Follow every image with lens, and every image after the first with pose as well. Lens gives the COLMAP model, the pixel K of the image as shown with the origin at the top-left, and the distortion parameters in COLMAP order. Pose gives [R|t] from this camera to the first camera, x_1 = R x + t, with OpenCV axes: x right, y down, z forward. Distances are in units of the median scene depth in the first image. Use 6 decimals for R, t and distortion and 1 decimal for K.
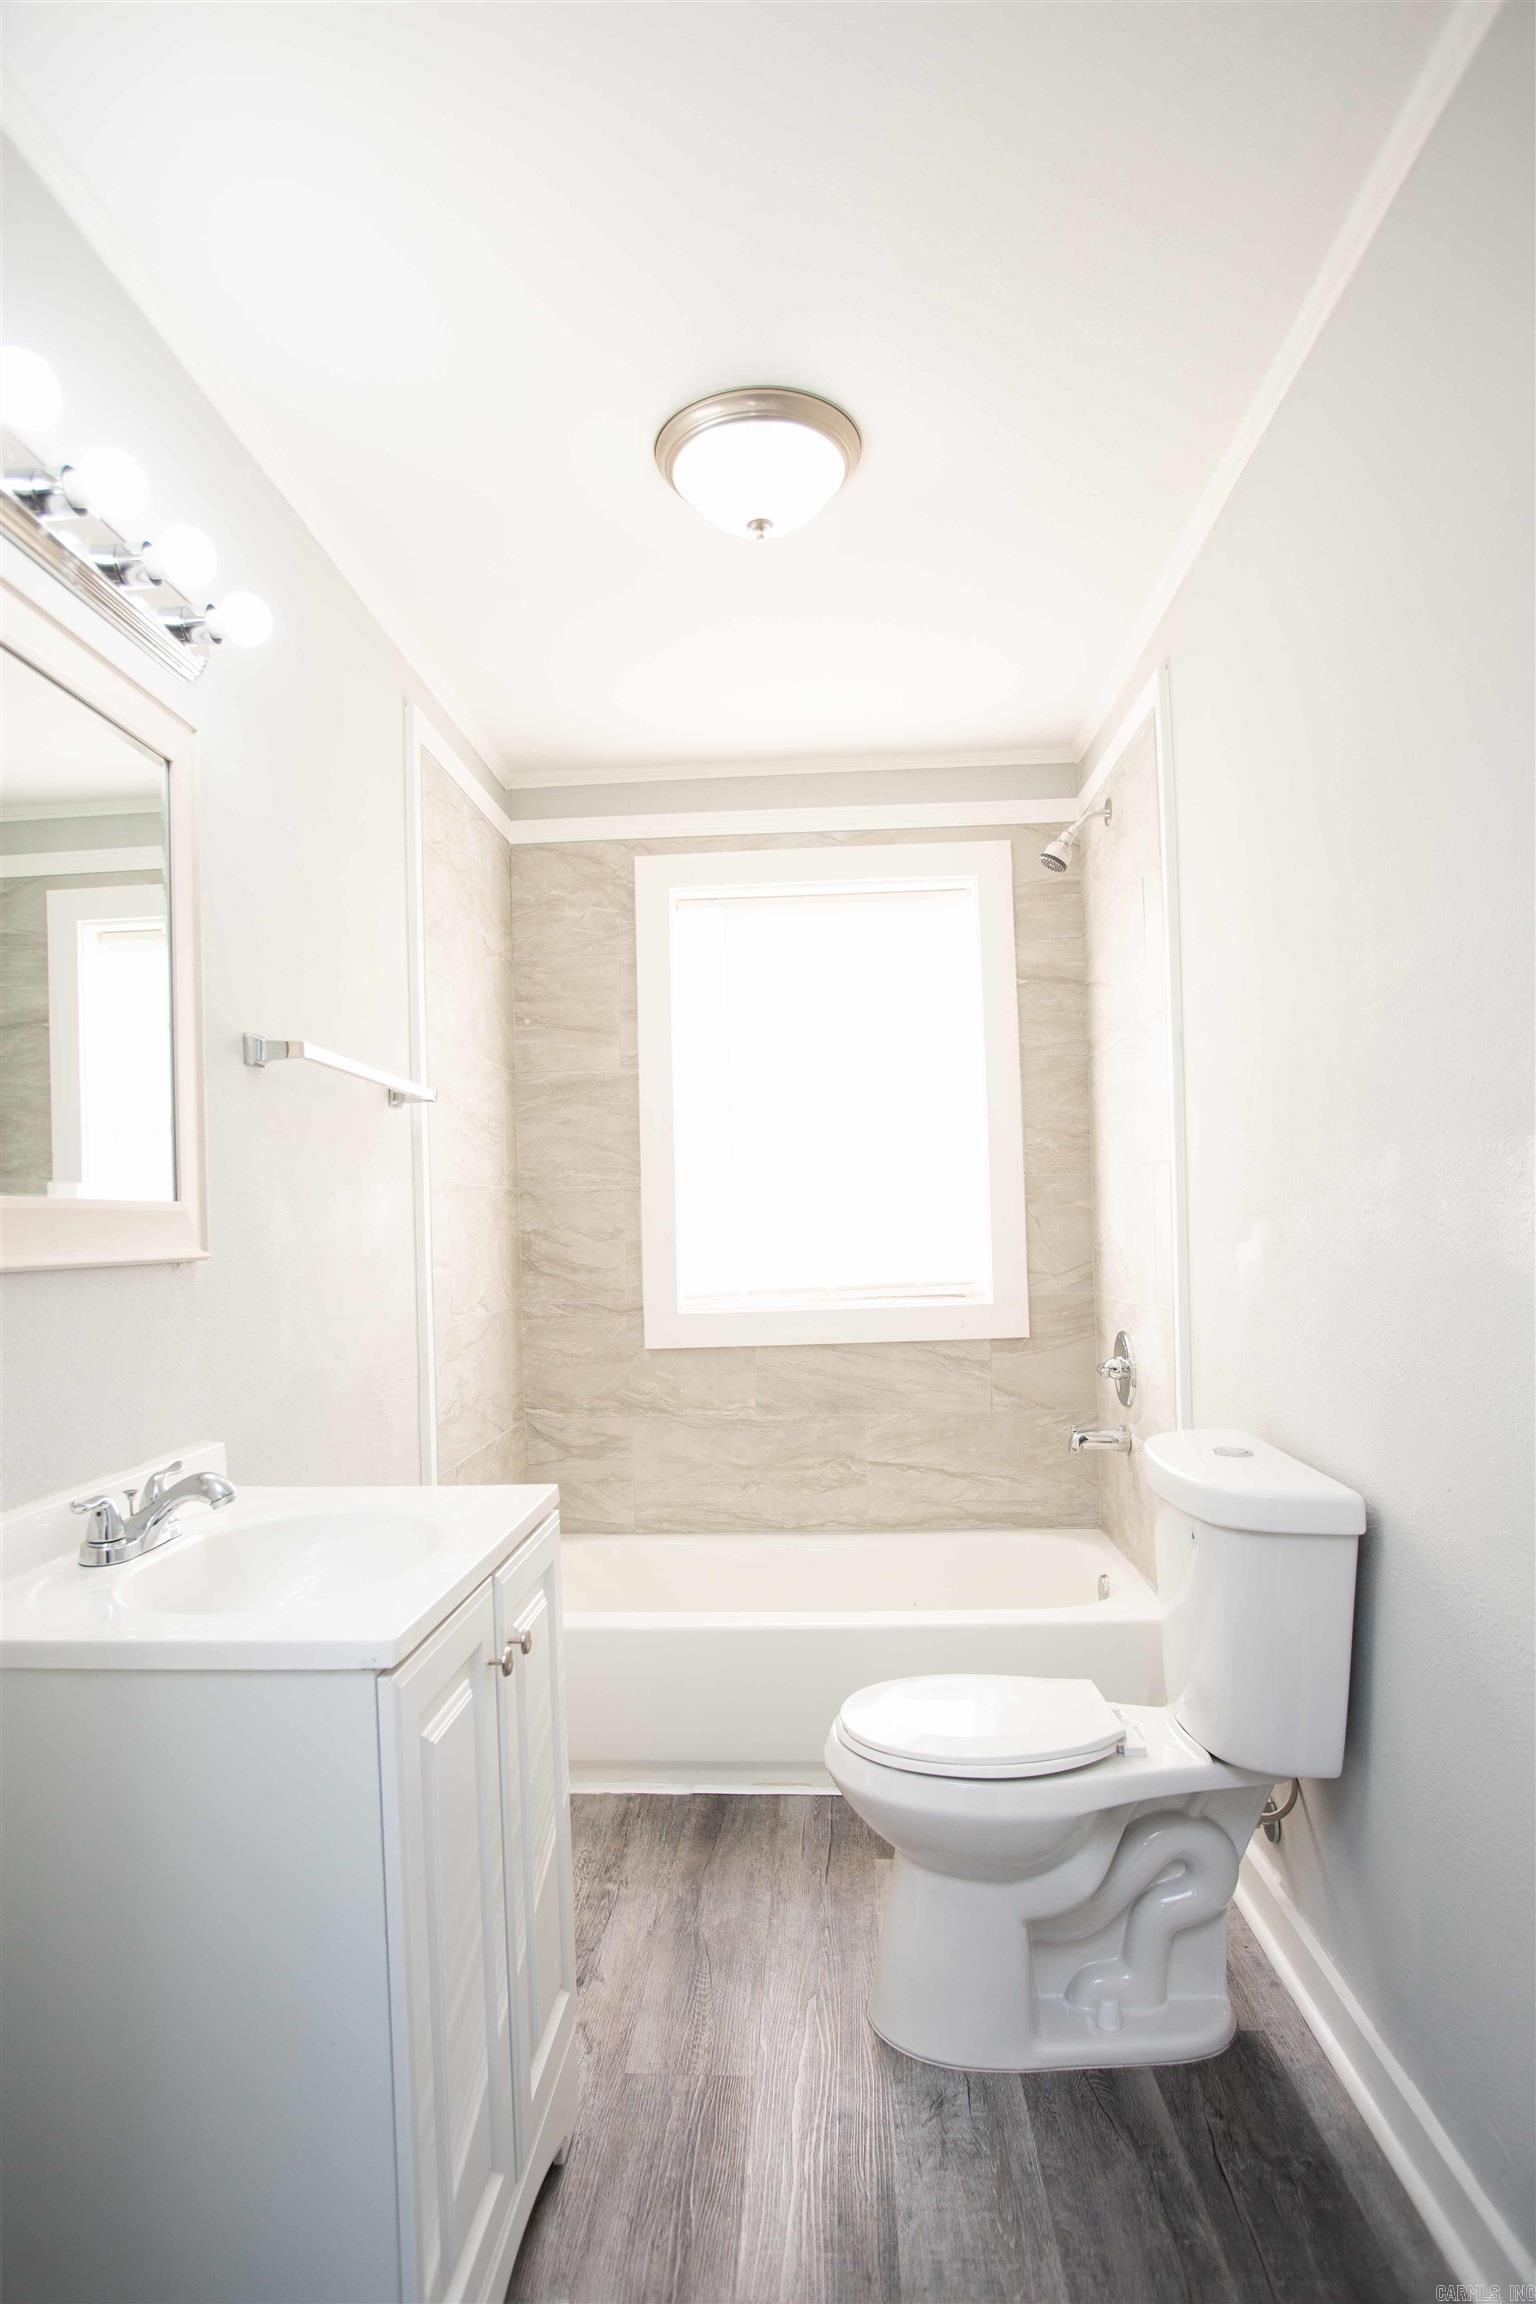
lens RADIAL K [[1277.9, 0, 758.8], [0, 1277.9, 1212.0], [0, 0, 1]] dist [-0.075598, 0.054425]
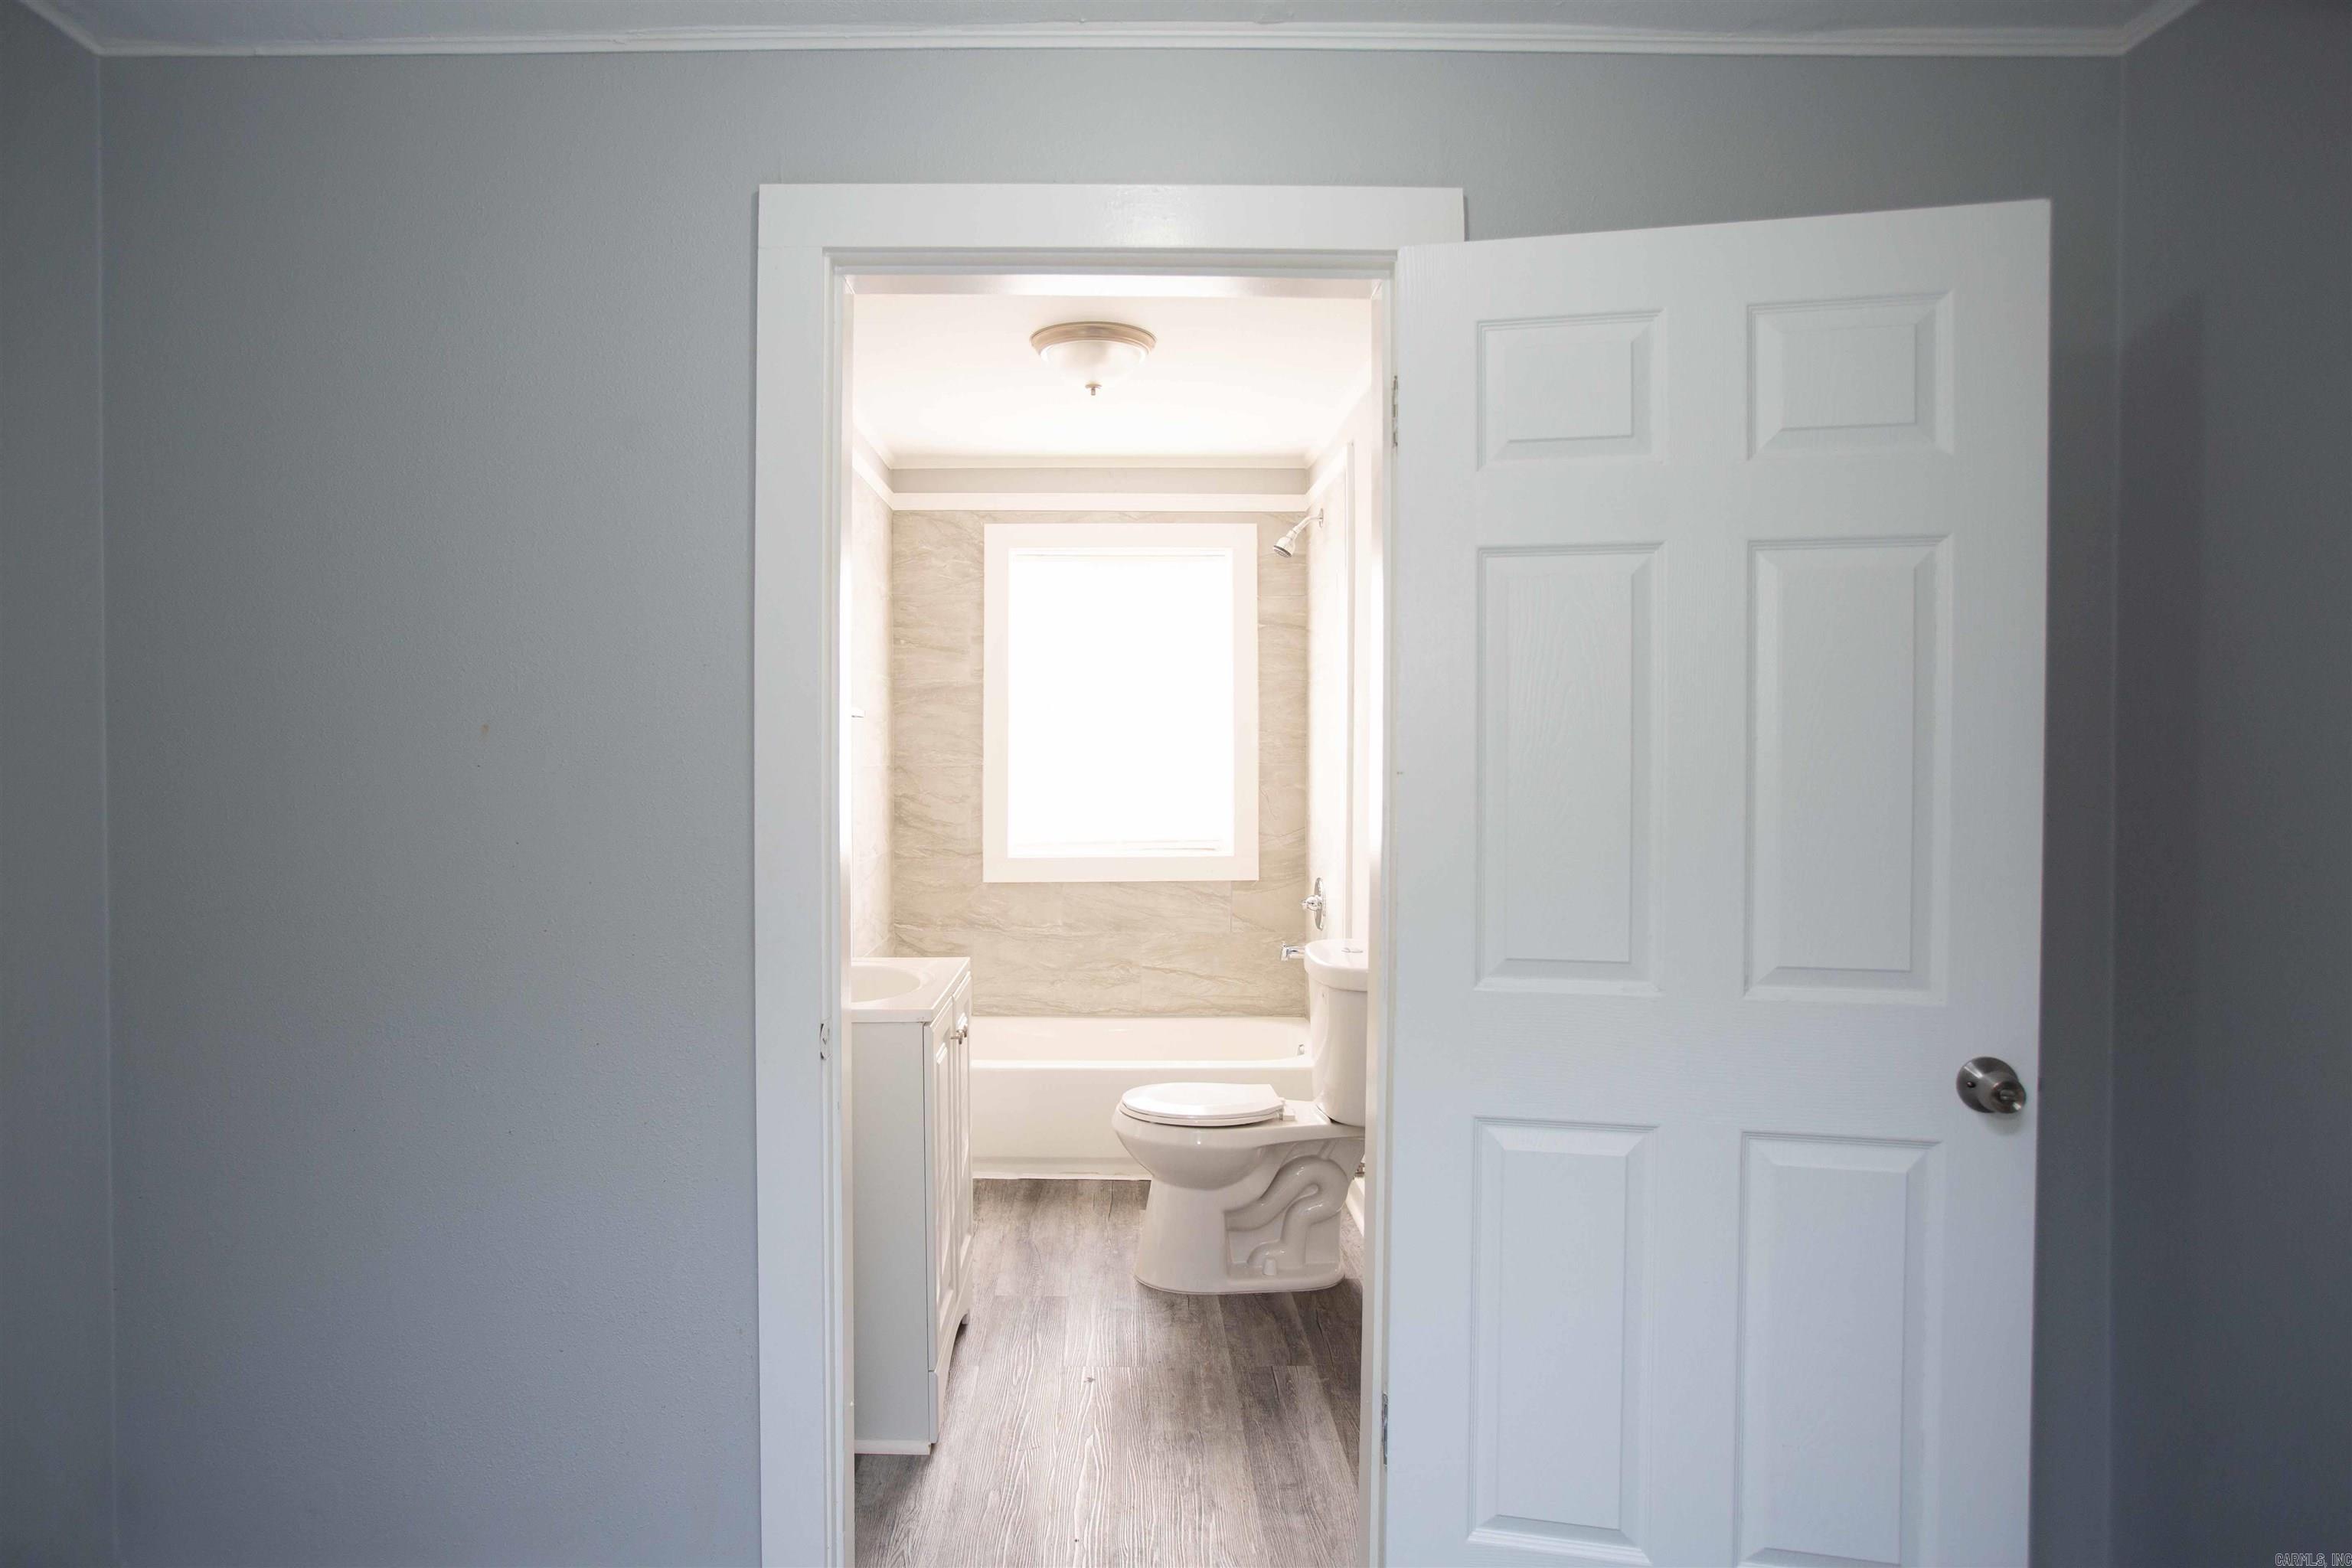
lens RADIAL K [[1304.5, 0, 1116.5], [0, 1304.5, 773.6], [0, 0, 1]] dist [-0.075598, 0.054425]
pose [[0.997800, 0.026472, 0.060775, -0.034753], [-0.027815, 0.999385, 0.021350, -0.045587], [-0.060172, -0.022994, 0.997923, -0.423226]]
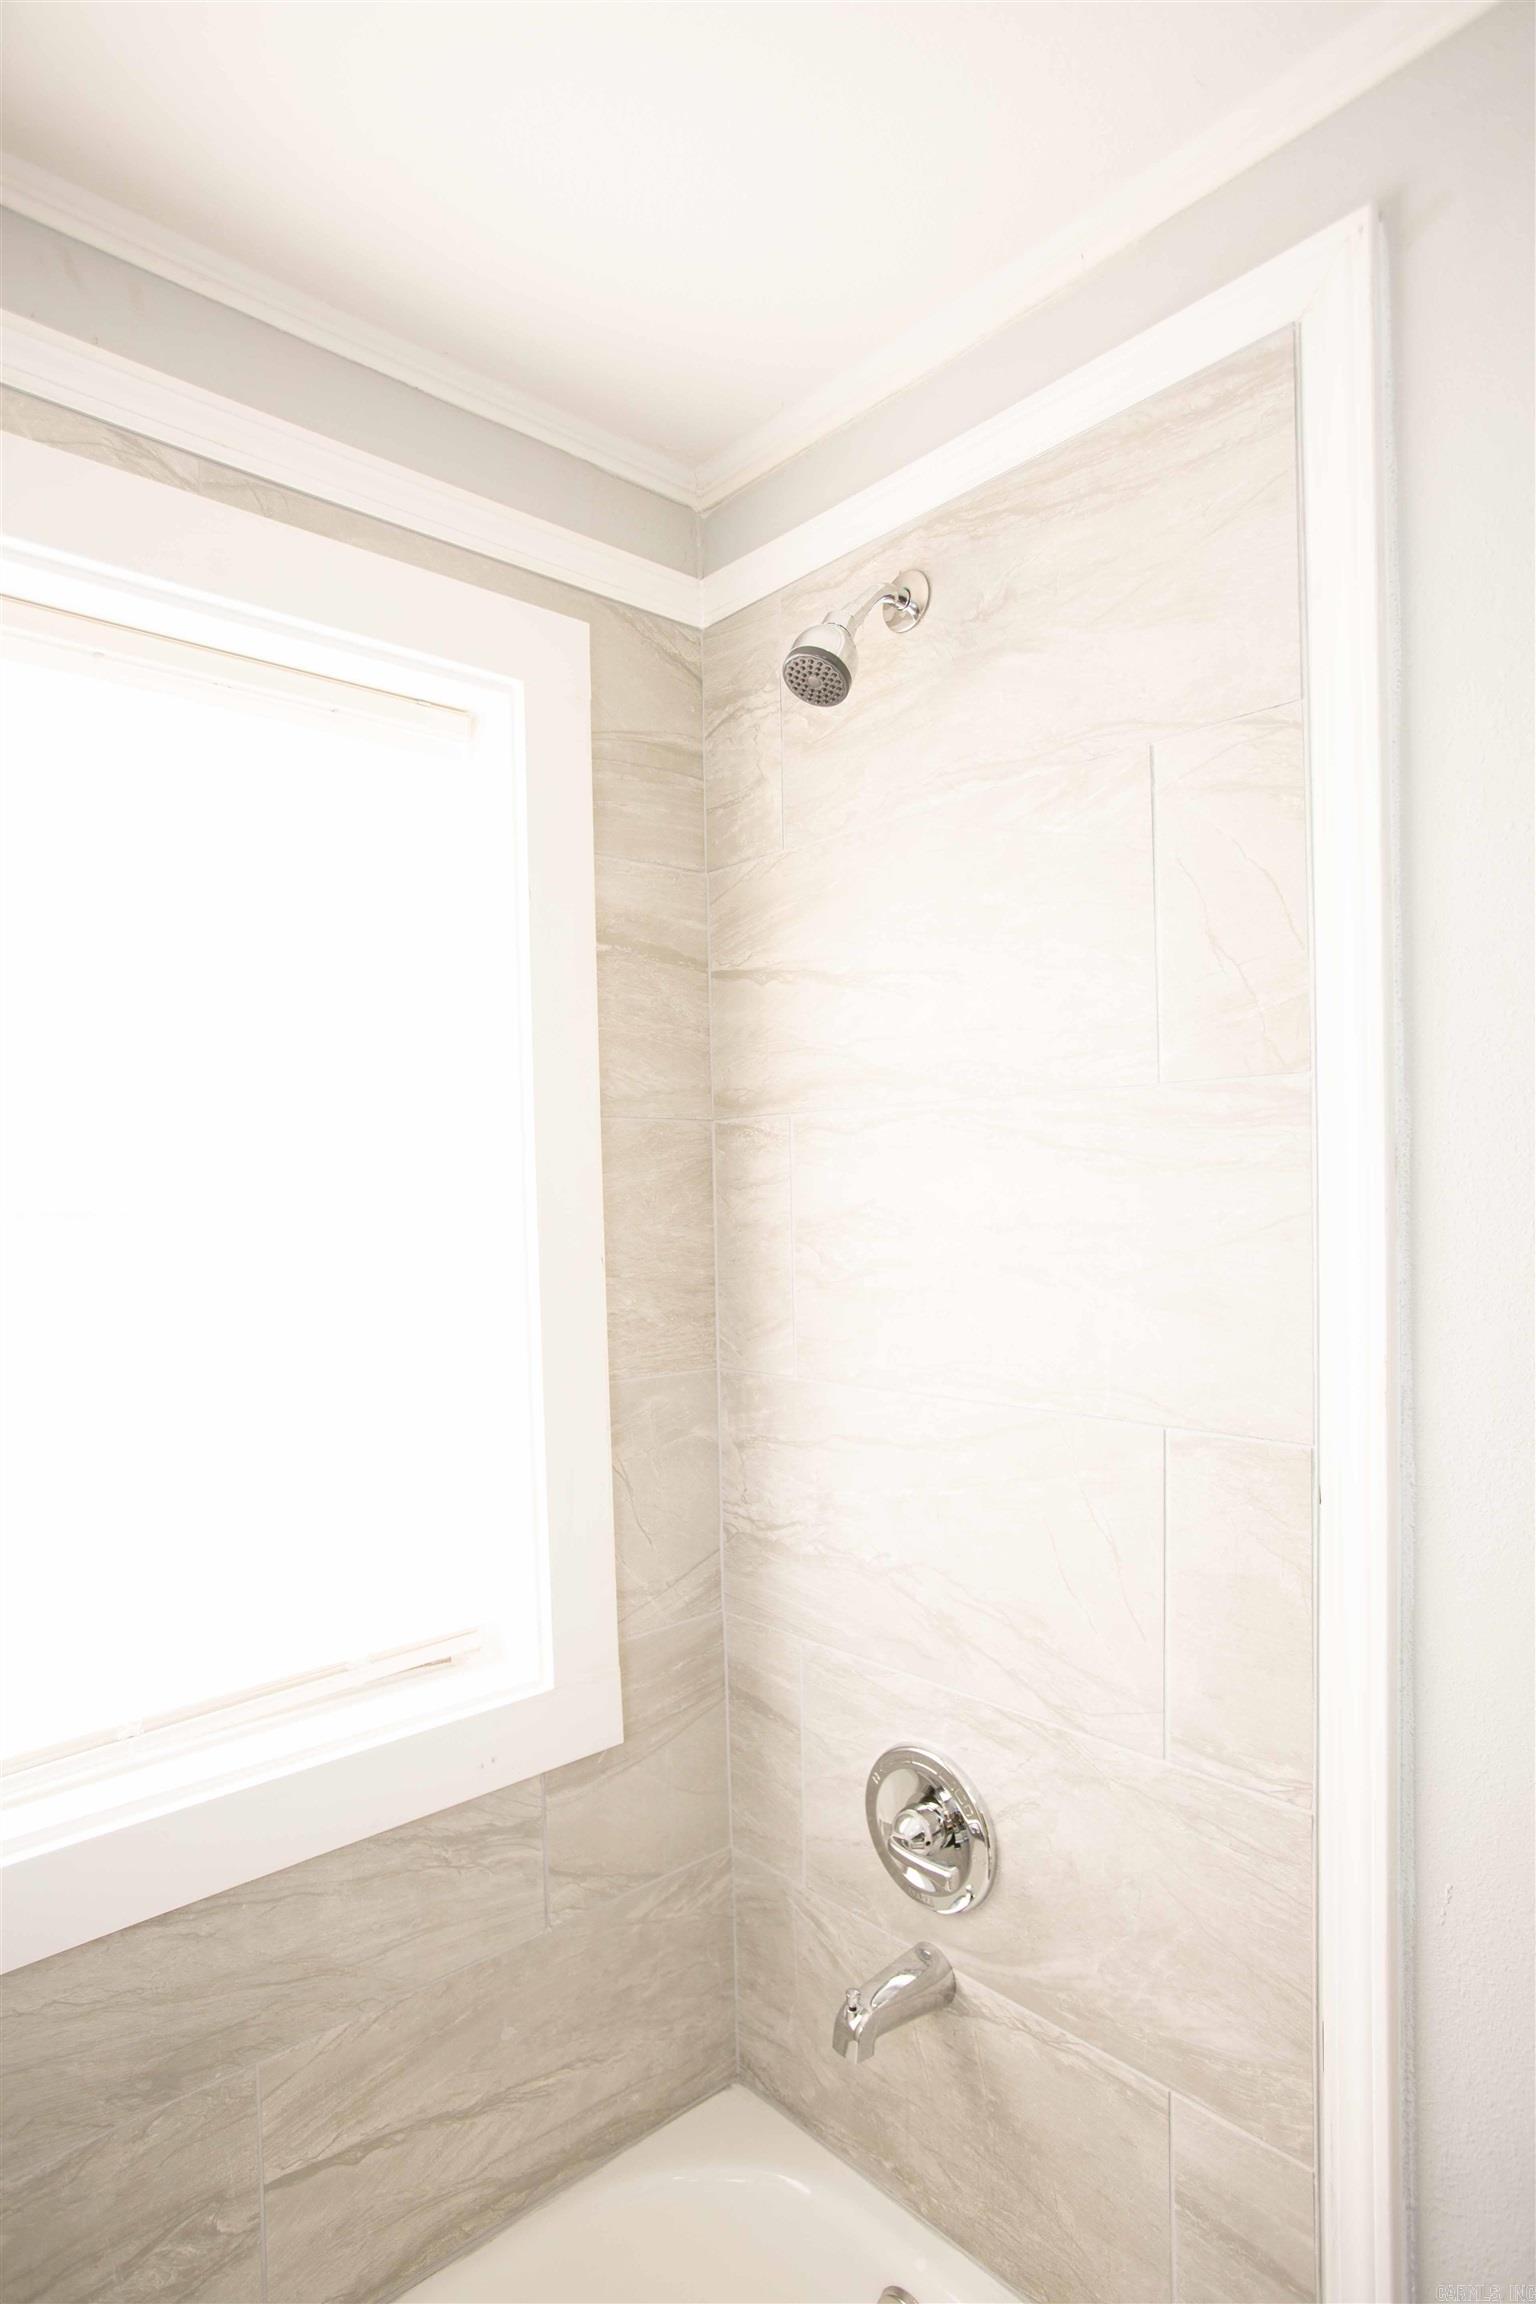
lens RADIAL K [[1277.9, 0, 758.8], [0, 1277.9, 1212.0], [0, 0, 1]] dist [-0.075598, 0.054425]
pose [[0.713909, 0.000383, 0.700238, -0.065902], [-0.008932, 0.999923, 0.008560, -0.093608], [-0.700181, -0.012366, 0.713858, 0.646307]]
